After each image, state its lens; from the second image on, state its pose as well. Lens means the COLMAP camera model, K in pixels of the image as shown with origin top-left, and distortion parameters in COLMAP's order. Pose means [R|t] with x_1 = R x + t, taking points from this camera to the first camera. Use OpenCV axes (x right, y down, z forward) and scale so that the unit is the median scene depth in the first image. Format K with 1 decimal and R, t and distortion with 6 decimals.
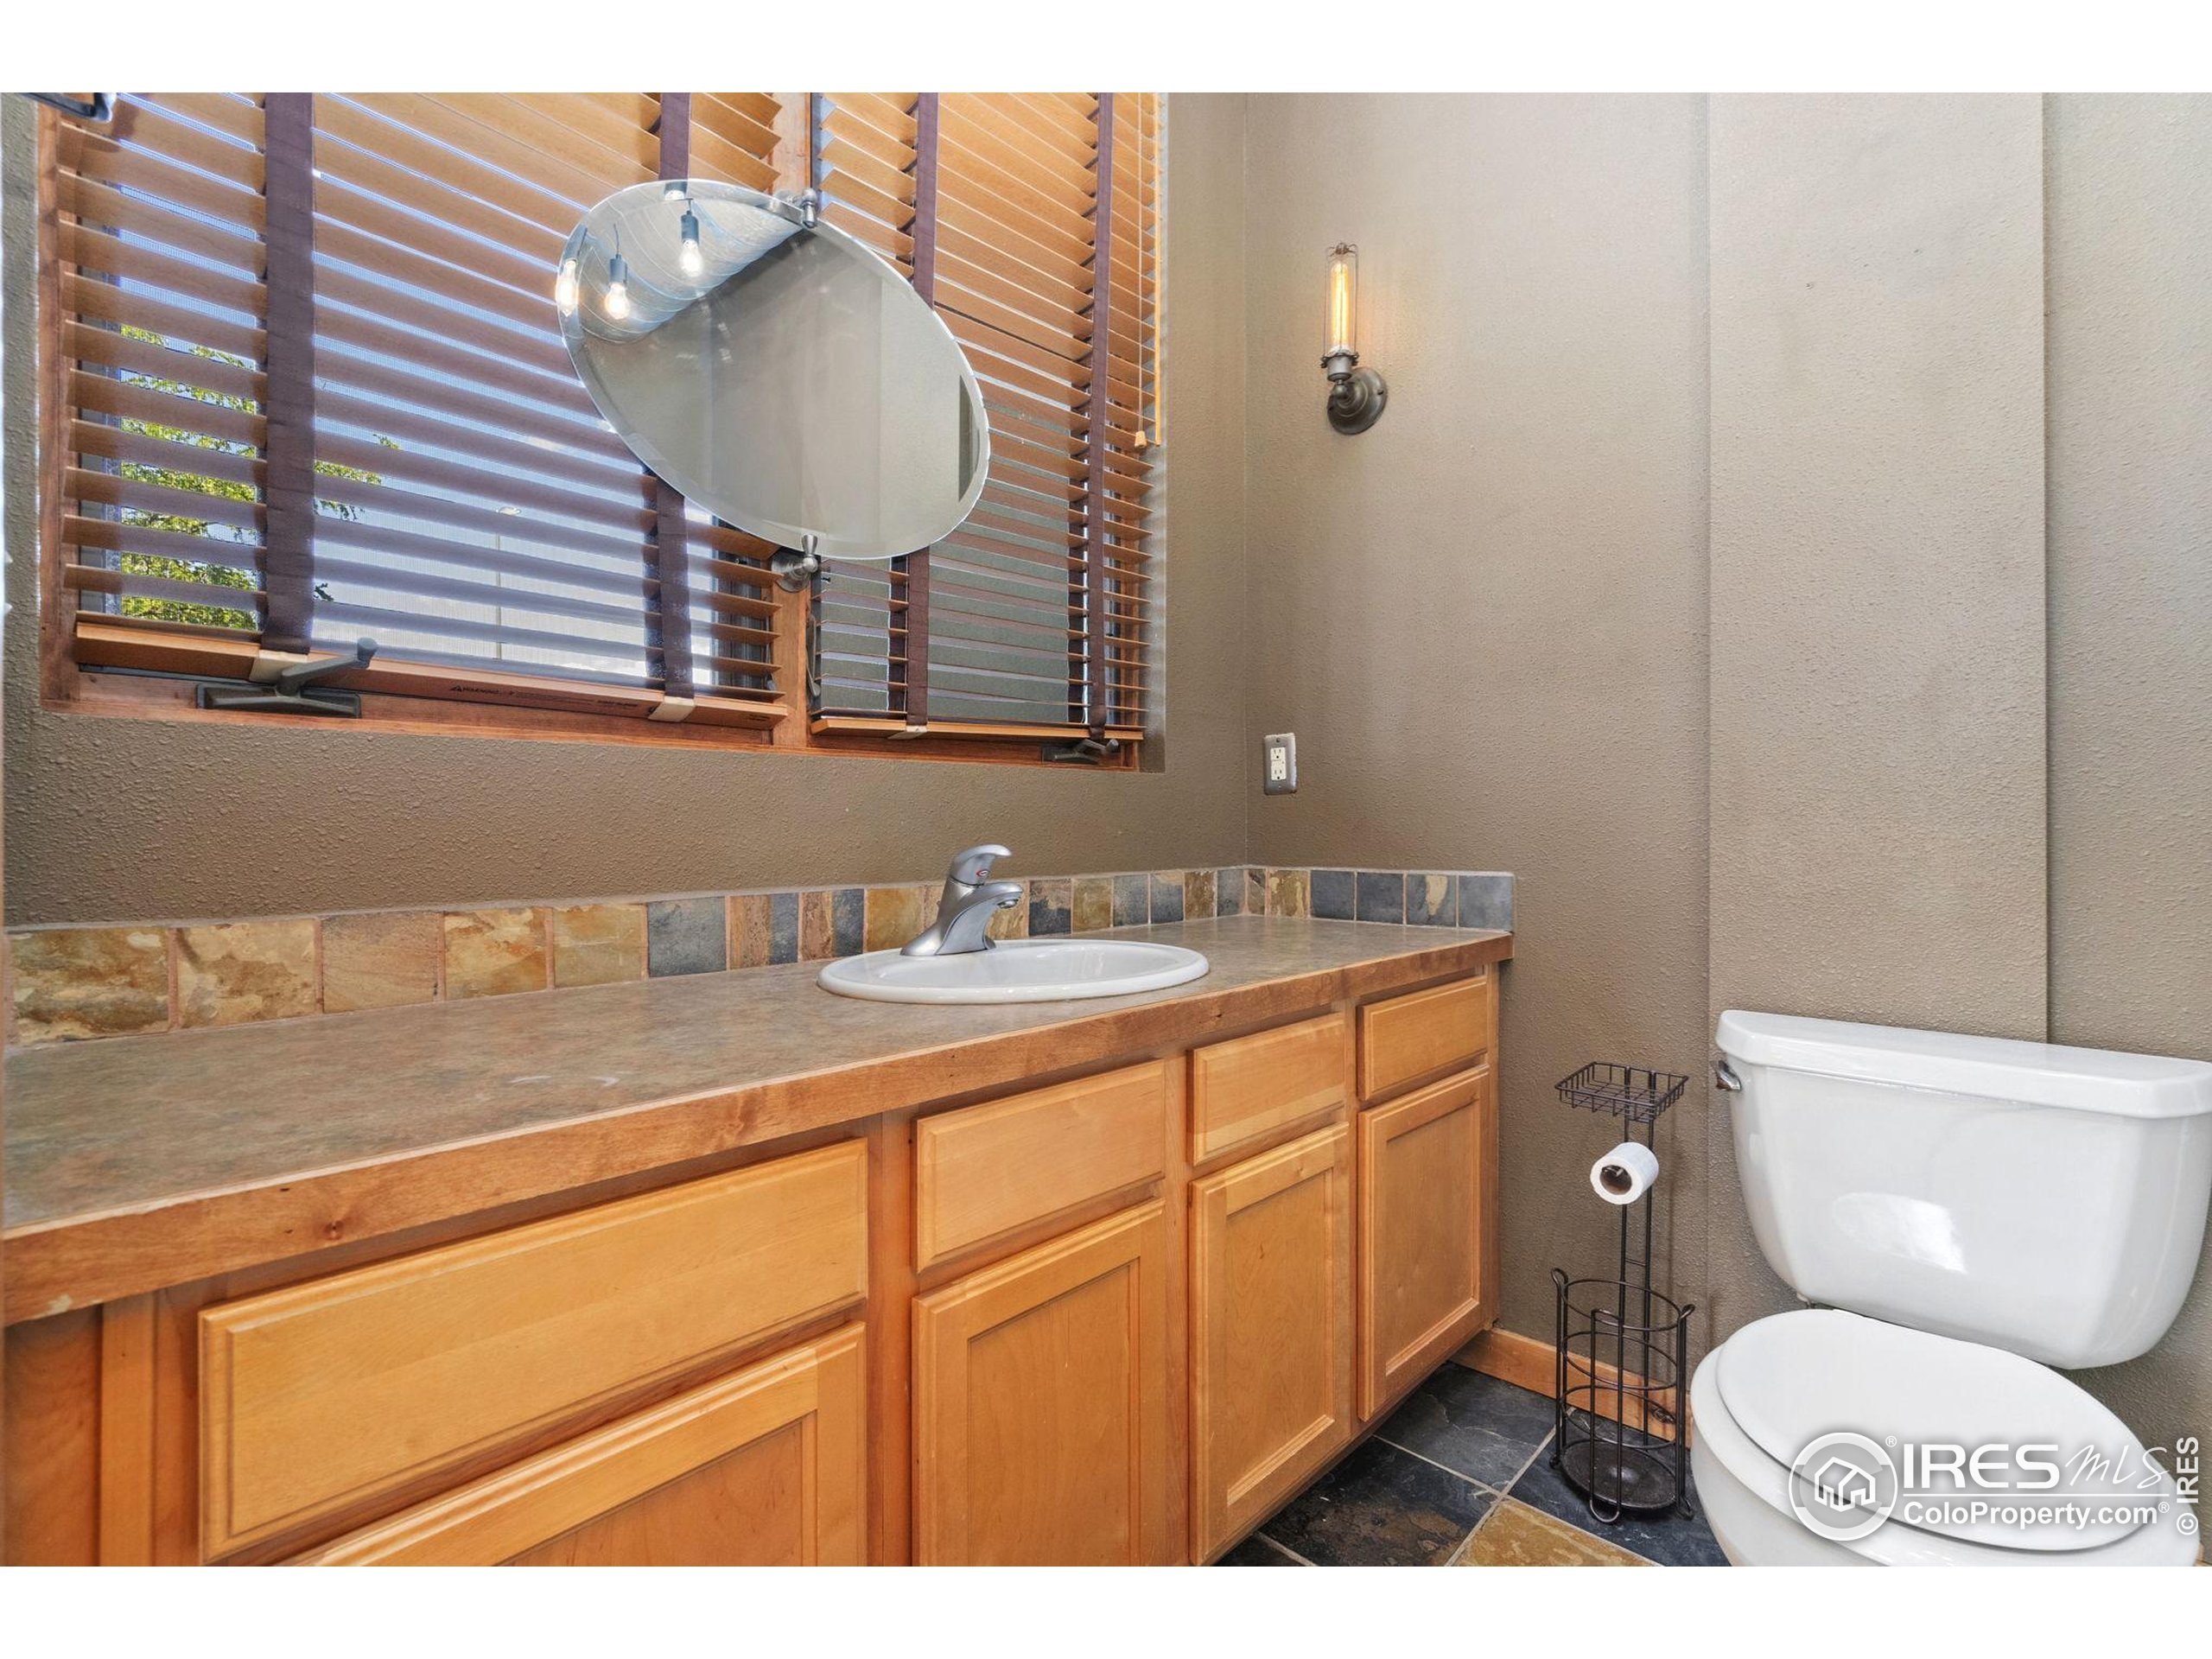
lens RADIAL K [[1019.3, 0, 1113.6], [0, 1019.3, 825.7], [0, 0, 1]] dist [0.000118, 0.000640]
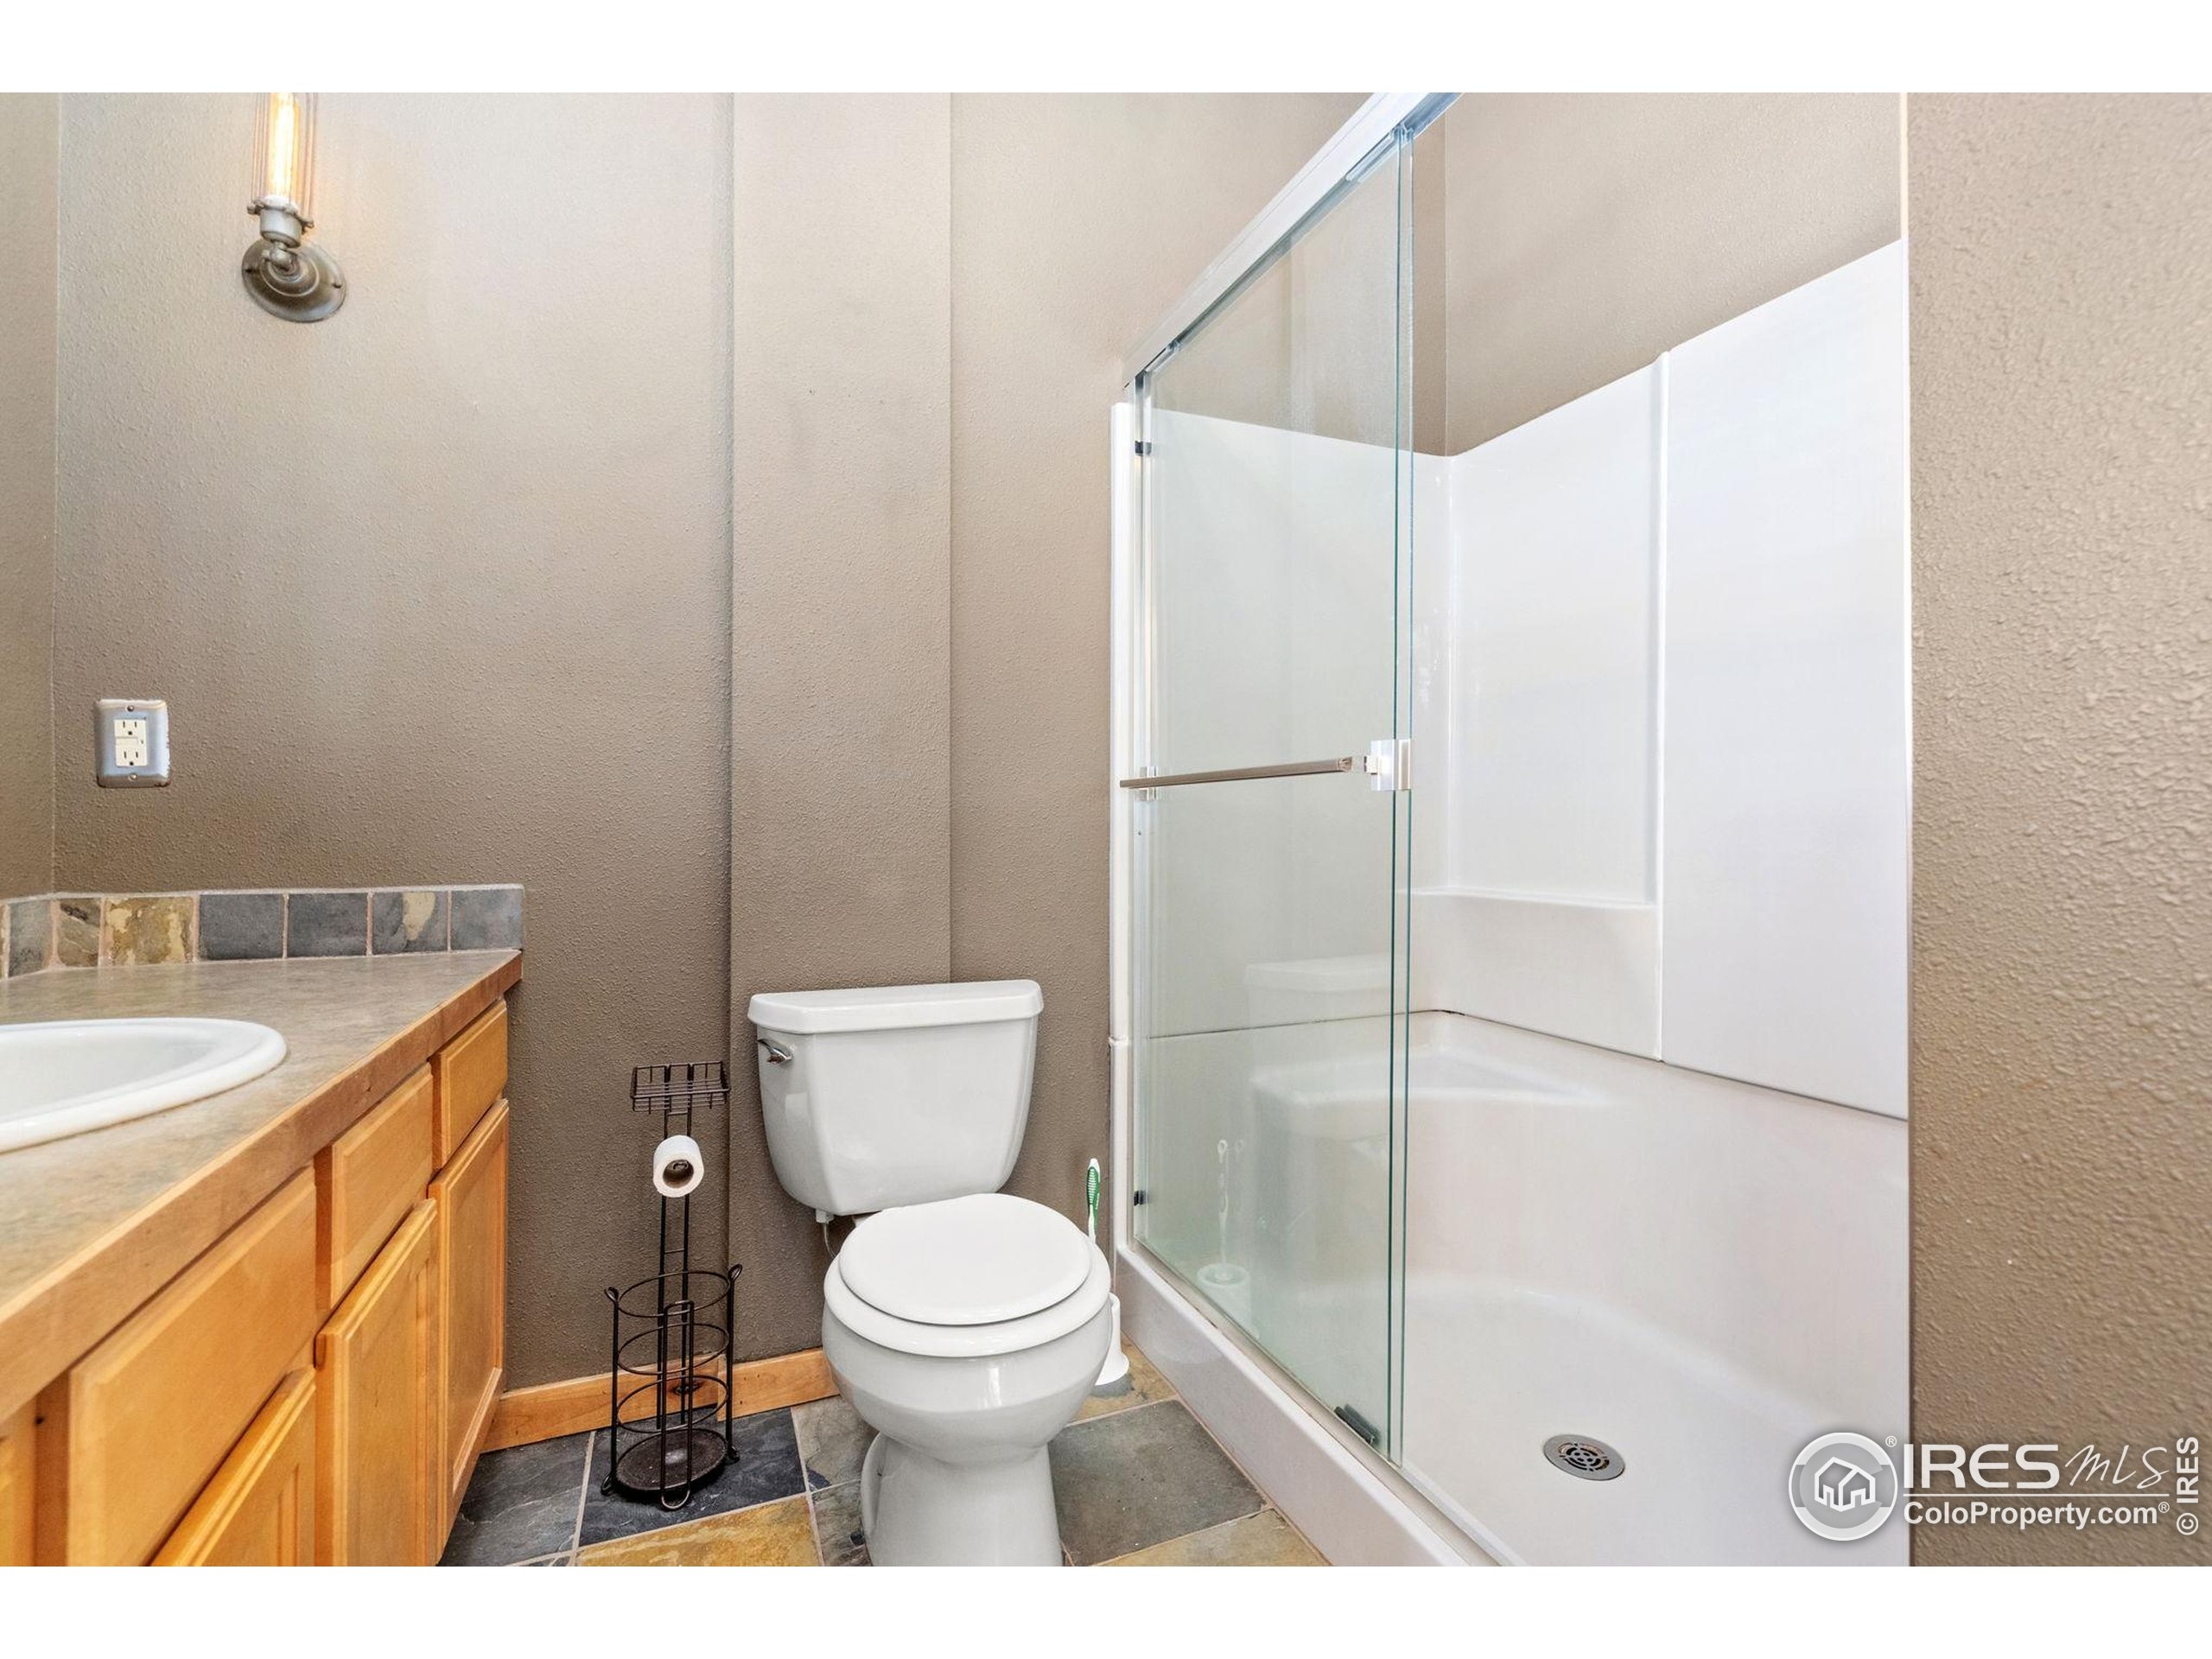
lens RADIAL K [[1019.3, 0, 1115.6], [0, 1019.3, 827.2], [0, 0, 1]] dist [0.000118, 0.000640]
pose [[0.407565, 0.007594, 0.913145, -0.215518], [0.001965, 0.999956, -0.009194, 0.003939], [-0.913174, 0.005542, 0.407532, 0.131193]]
